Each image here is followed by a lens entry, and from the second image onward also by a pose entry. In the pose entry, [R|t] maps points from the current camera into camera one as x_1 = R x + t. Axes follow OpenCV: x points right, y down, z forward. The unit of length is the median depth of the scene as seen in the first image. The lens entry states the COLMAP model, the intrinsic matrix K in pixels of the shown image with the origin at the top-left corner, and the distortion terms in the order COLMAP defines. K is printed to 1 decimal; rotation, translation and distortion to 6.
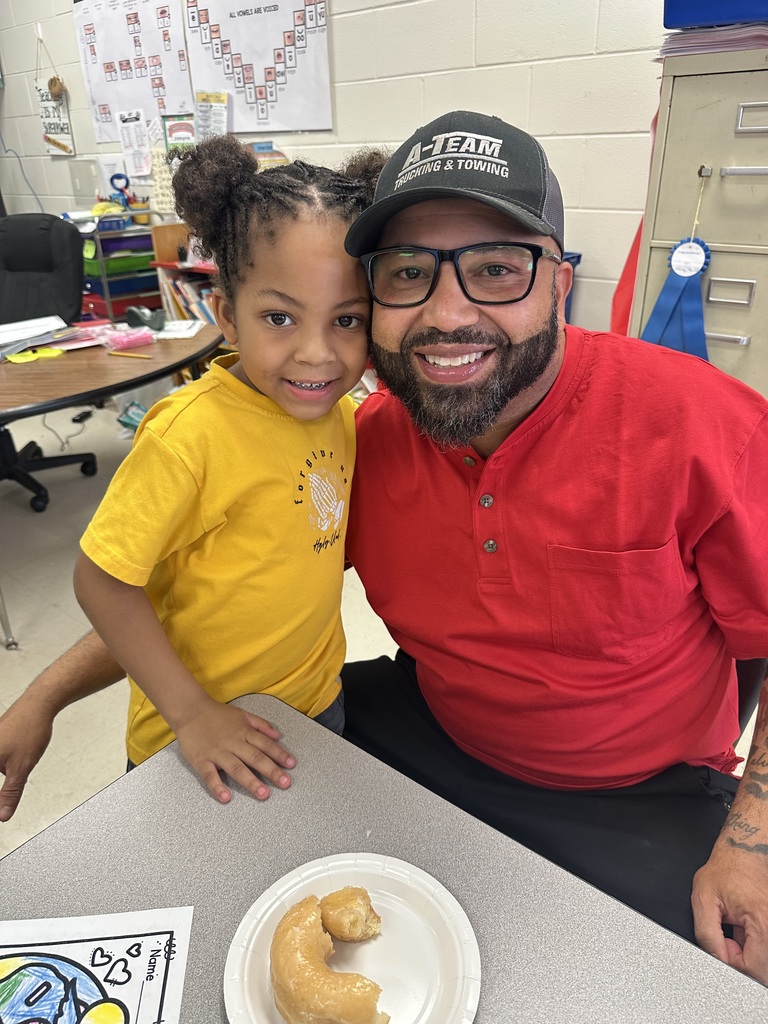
lens RADIAL K [[729.6, 0, 384.0], [0, 729.6, 512.0], [0, 0, 1]] dist [-0.006484, -0.005579]
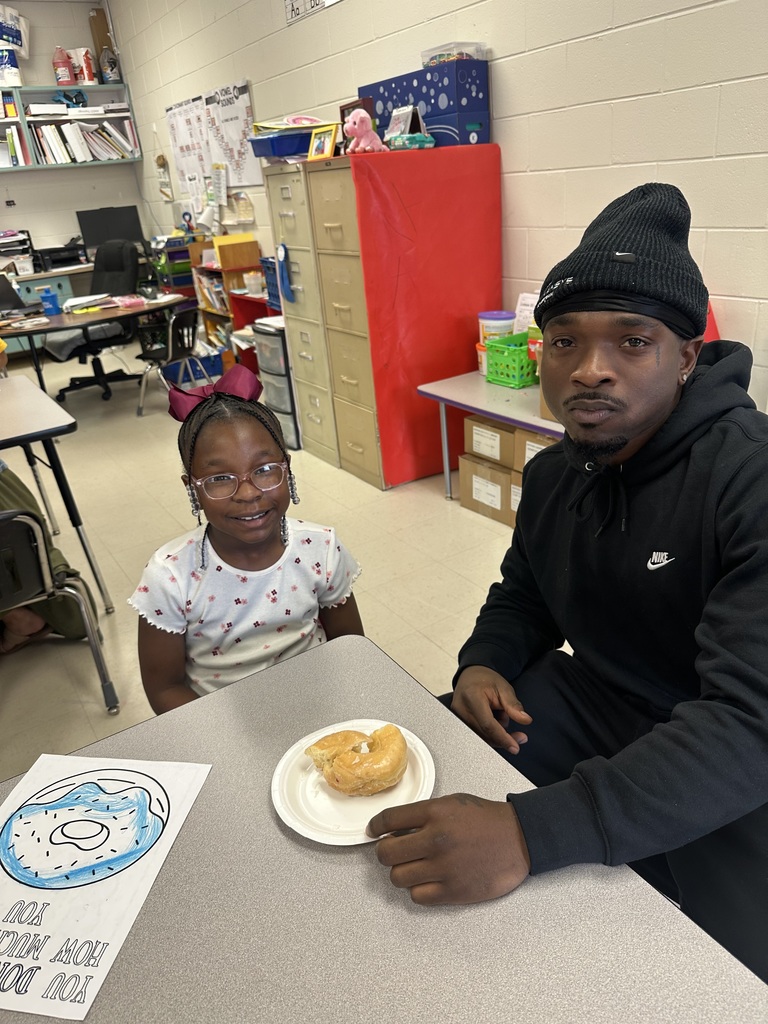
lens RADIAL K [[729.6, 0, 384.0], [0, 729.6, 512.0], [0, 0, 1]] dist [-0.006484, -0.005579]
pose [[0.952180, 0.080116, -0.294848, 0.632882], [-0.083853, 0.996478, -0.000032, 0.181629], [0.293807, 0.024754, 0.955544, -0.445662]]
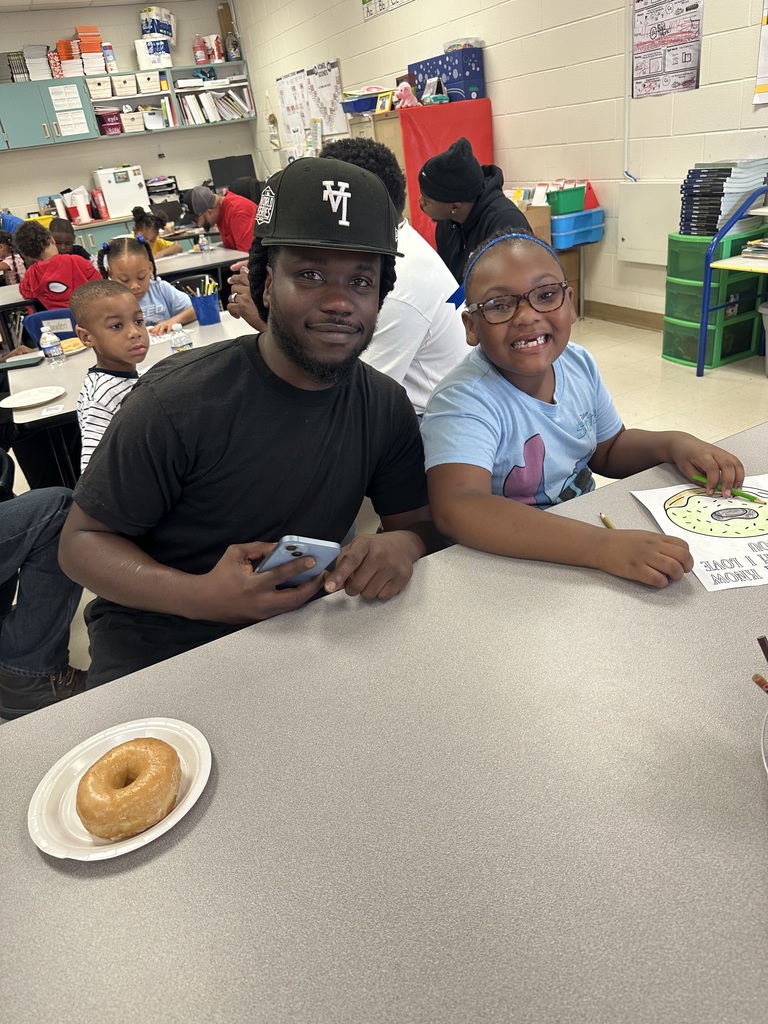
lens RADIAL K [[729.6, 0, 384.0], [0, 729.6, 512.0], [0, 0, 1]] dist [-0.006484, -0.005579]
pose [[0.914295, 0.106796, -0.390717, 0.932387], [-0.088909, 0.994004, 0.063643, 0.475025], [0.395171, -0.023451, 0.918308, -1.013359]]
